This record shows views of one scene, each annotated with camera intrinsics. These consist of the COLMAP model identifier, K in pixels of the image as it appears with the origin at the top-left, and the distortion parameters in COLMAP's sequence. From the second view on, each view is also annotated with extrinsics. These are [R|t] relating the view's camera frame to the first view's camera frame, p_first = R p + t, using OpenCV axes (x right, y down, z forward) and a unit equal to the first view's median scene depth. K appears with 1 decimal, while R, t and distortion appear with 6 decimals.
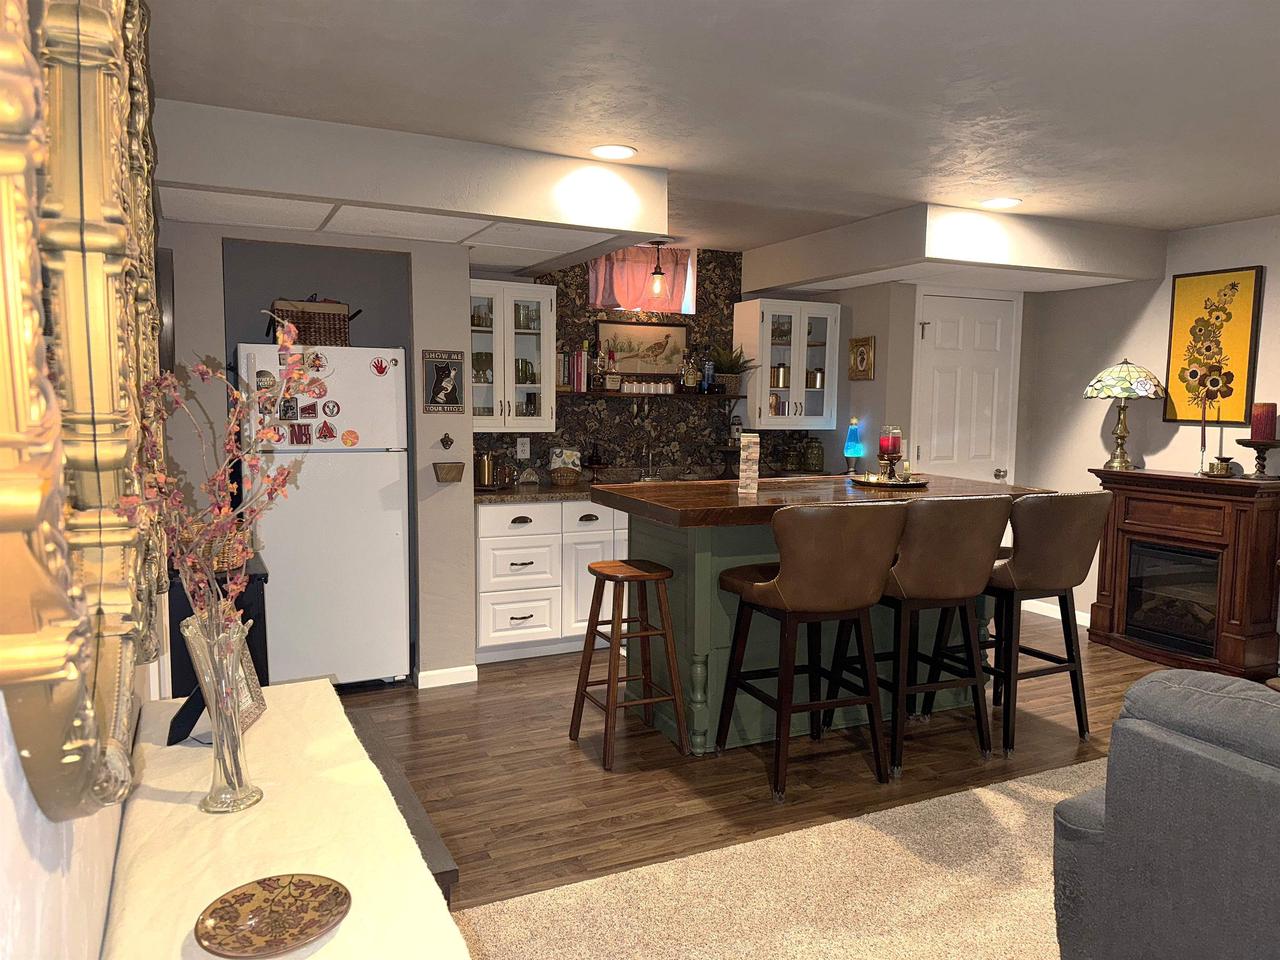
lens RADIAL K [[888.7, 0, 632.4], [0, 888.7, 481.5], [0, 0, 1]] dist [0.063509, -0.045136]
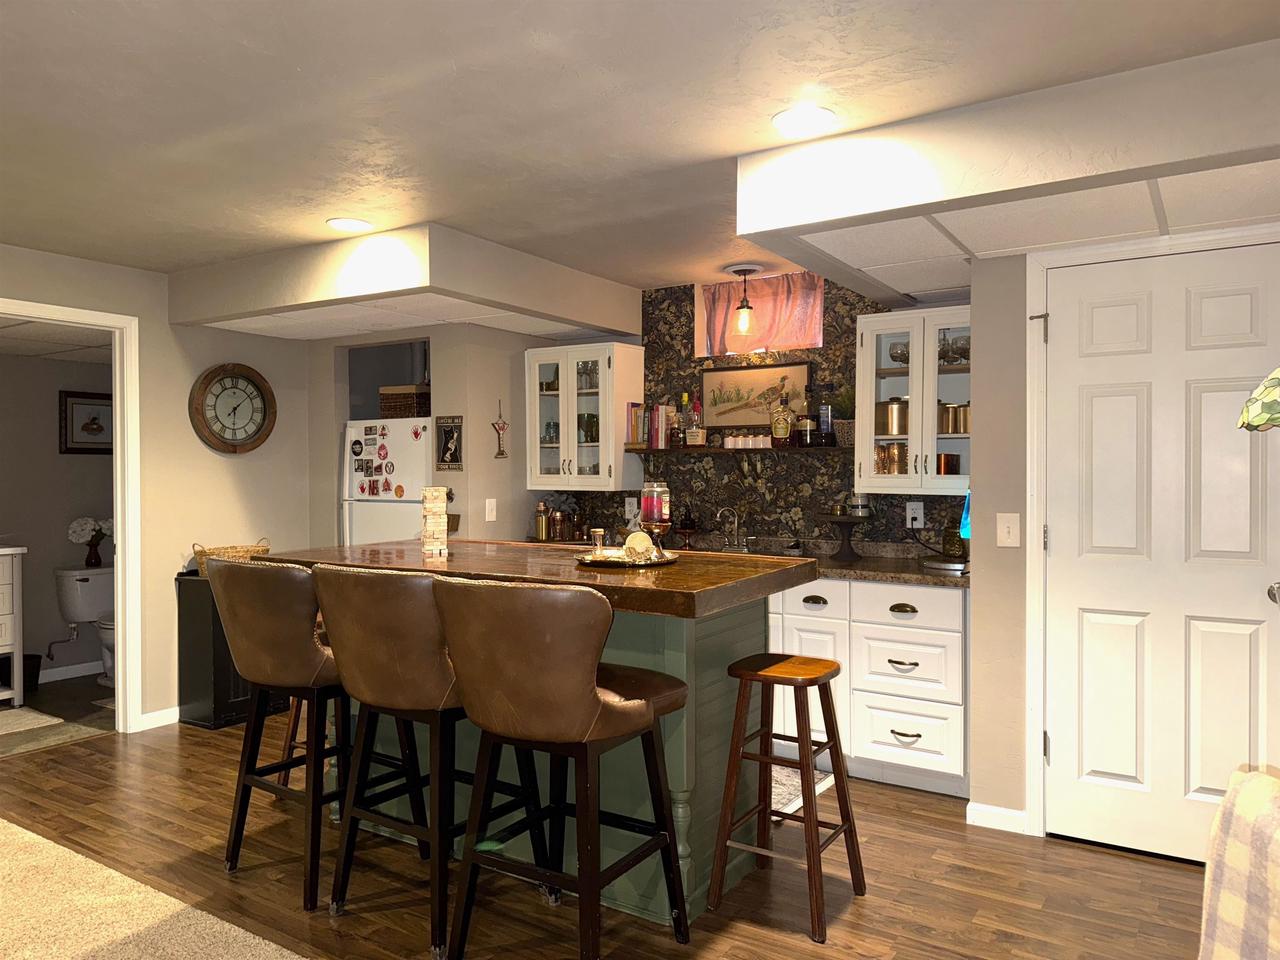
lens RADIAL K [[888.7, 0, 636.8], [0, 888.7, 478.3], [0, 0, 1]] dist [0.063509, -0.045136]
pose [[0.515606, -0.002596, -0.856822, 0.698989], [-0.071594, 0.996368, -0.046102, -0.024845], [0.853829, 0.085114, 0.513548, 0.488053]]
